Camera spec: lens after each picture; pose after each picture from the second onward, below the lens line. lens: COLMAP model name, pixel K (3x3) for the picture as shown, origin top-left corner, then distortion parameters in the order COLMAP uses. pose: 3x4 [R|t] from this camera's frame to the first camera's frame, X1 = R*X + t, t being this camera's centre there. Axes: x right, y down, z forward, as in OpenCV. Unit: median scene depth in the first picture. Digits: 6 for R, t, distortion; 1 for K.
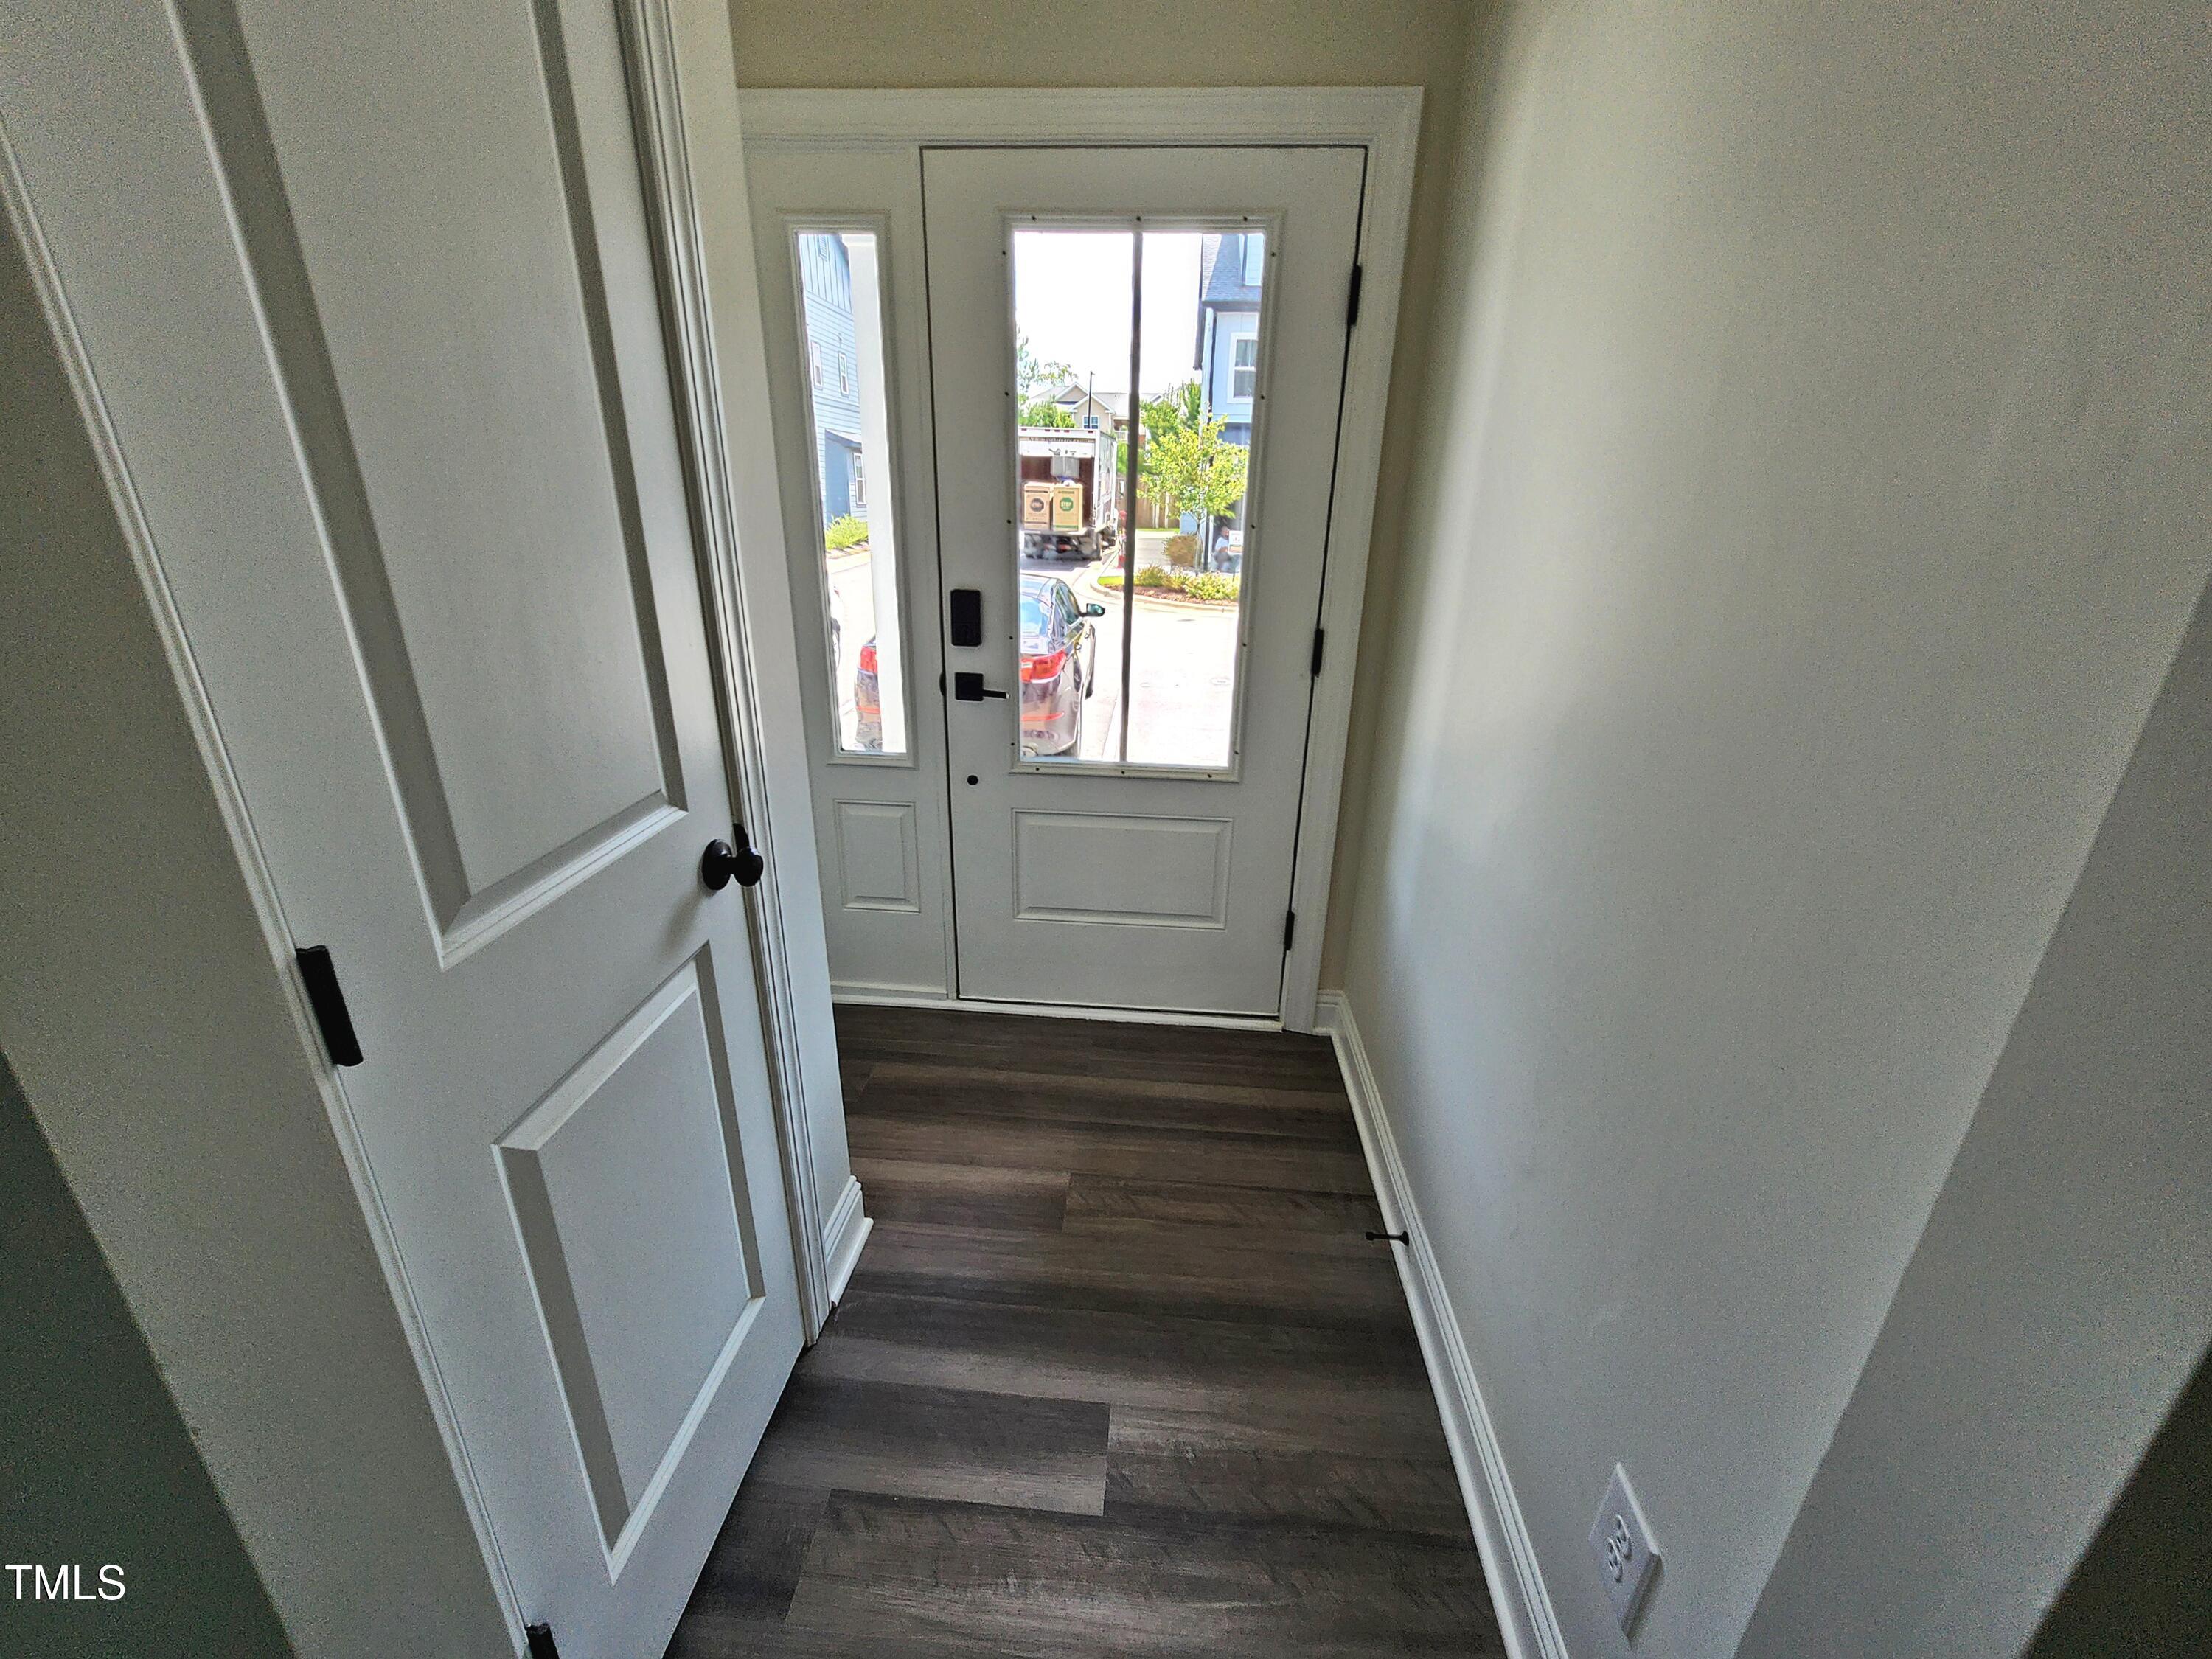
lens RADIAL K [[921.5, 0, 1086.8], [0, 921.5, 831.7], [0, 0, 1]] dist [-0.002308, -0.000341]
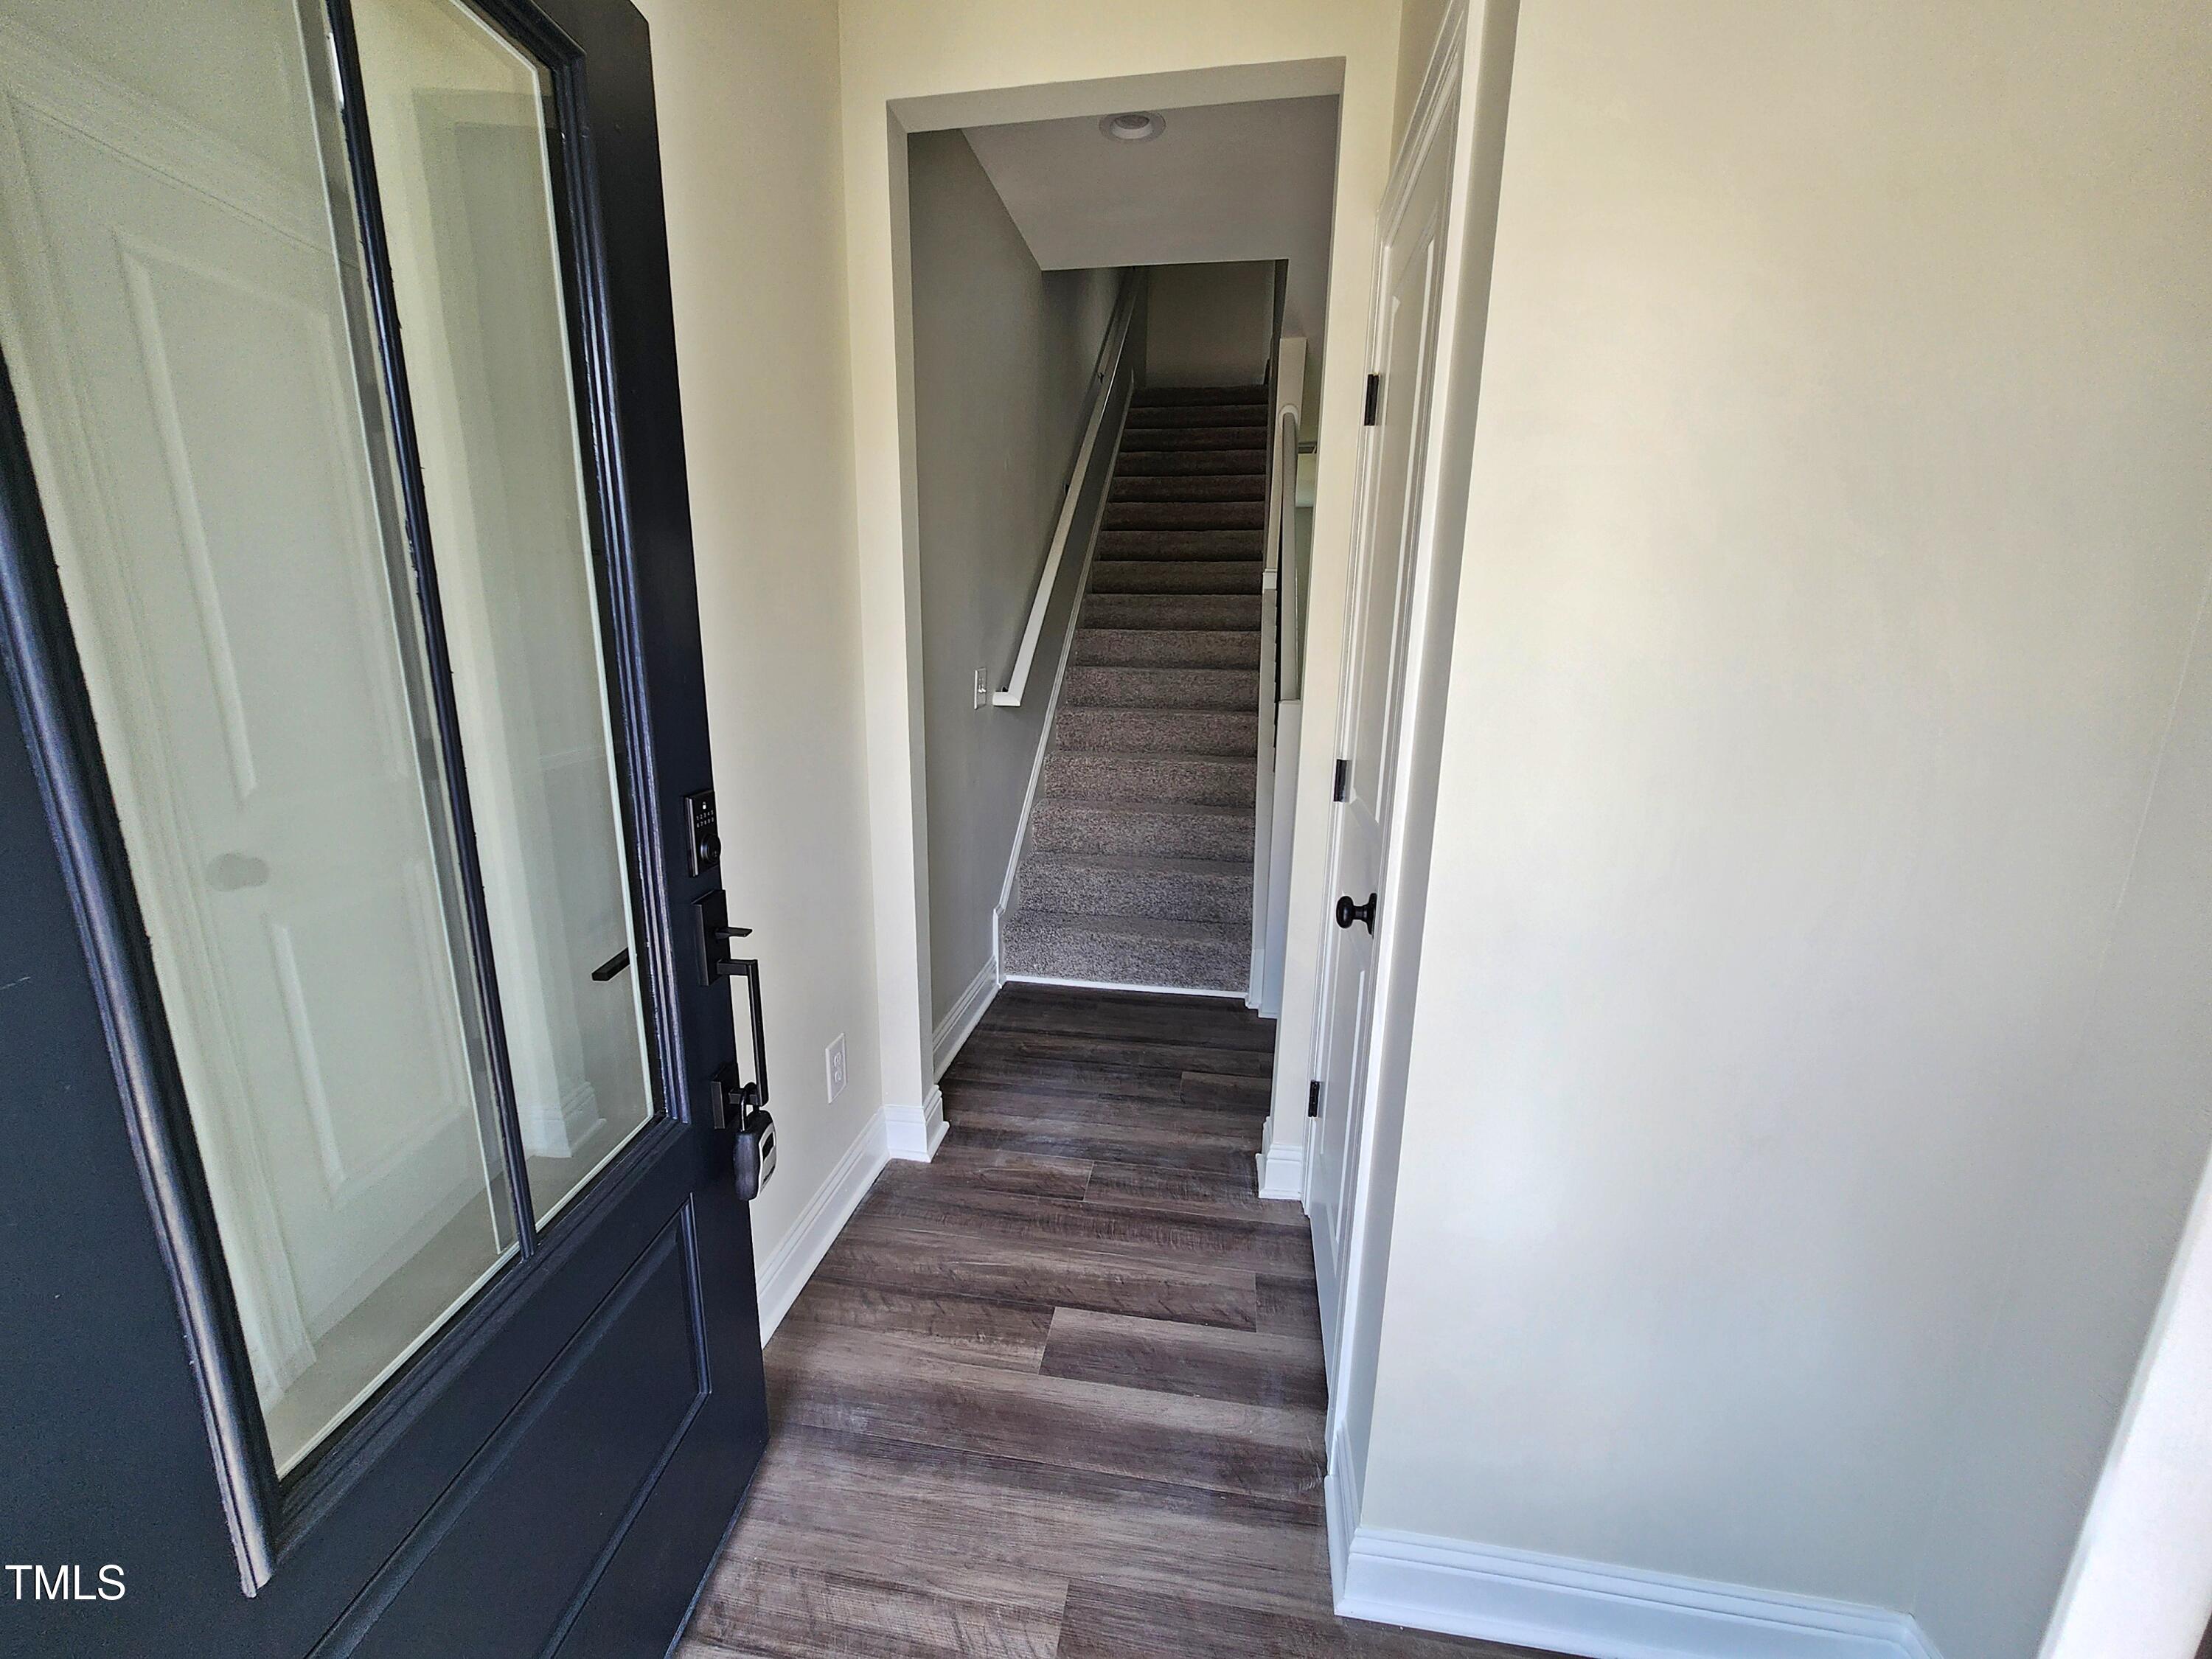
lens RADIAL K [[921.5, 0, 1086.8], [0, 921.5, 831.7], [0, 0, 1]] dist [-0.002308, -0.000341]
pose [[-0.997235, -0.043565, 0.060199, -0.075462], [-0.002542, 0.829641, 0.558292, -0.586568], [-0.074265, 0.556596, -0.827458, 1.593848]]
